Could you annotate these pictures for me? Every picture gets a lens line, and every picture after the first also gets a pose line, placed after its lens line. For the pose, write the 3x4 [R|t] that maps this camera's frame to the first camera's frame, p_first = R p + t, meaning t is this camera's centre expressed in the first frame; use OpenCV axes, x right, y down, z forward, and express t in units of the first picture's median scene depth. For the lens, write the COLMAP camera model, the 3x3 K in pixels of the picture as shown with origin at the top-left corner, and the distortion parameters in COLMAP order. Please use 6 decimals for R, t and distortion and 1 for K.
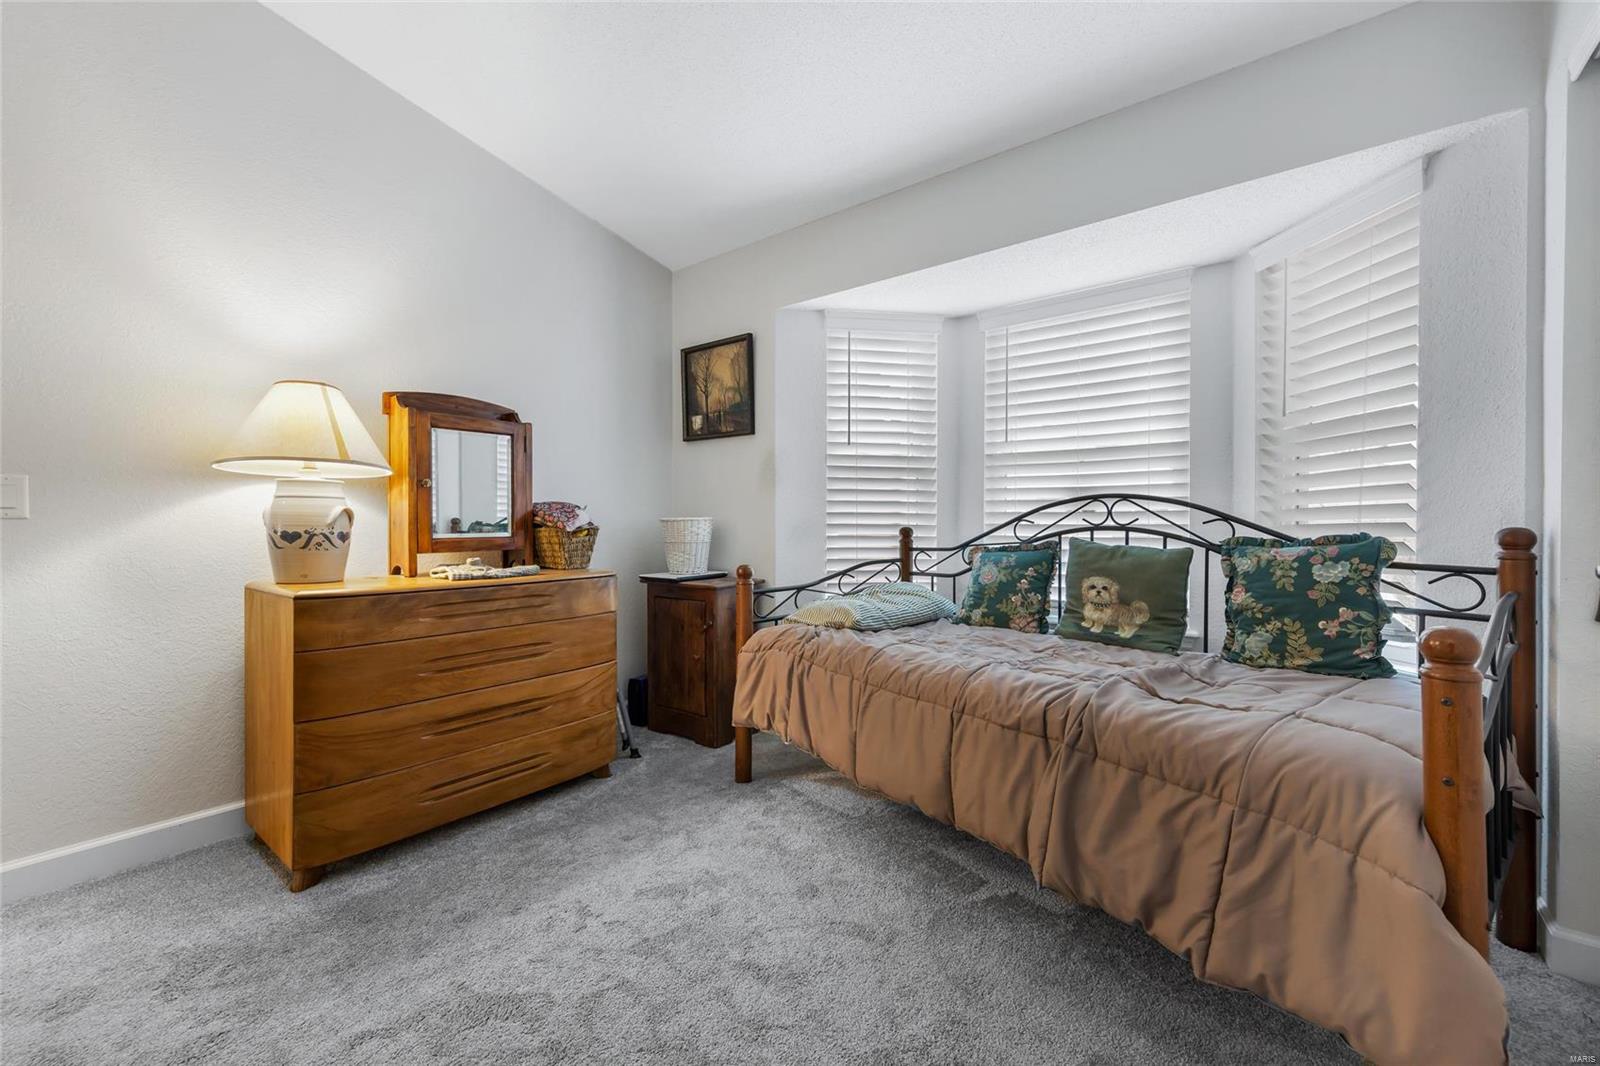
lens RADIAL K [[637.4, 0, 799.2], [0, 637.4, 531.8], [0, 0, 1]] dist [0.000607, 0.000138]
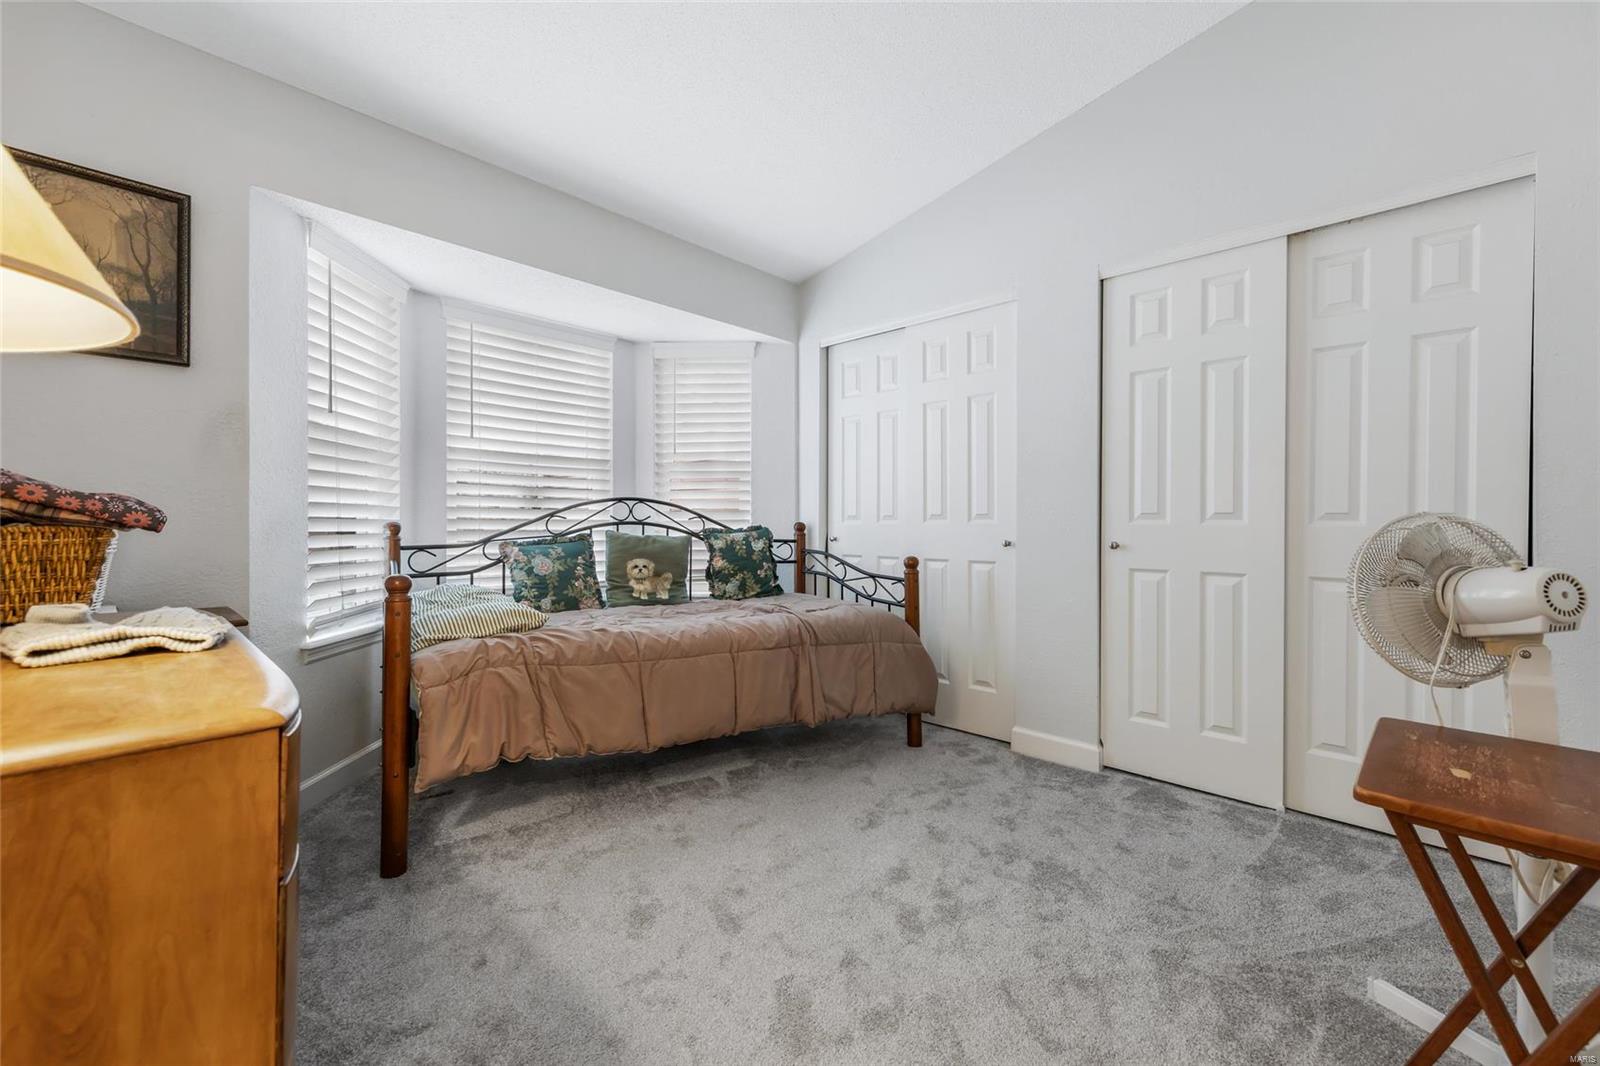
lens RADIAL K [[637.4, 0, 799.8], [0, 637.4, 523.7], [0, 0, 1]] dist [0.000607, 0.000138]
pose [[0.108379, -0.003491, 0.994103, -0.843390], [0.007892, 0.999965, 0.002651, -0.004685], [-0.994078, 0.007558, 0.108403, 0.514076]]
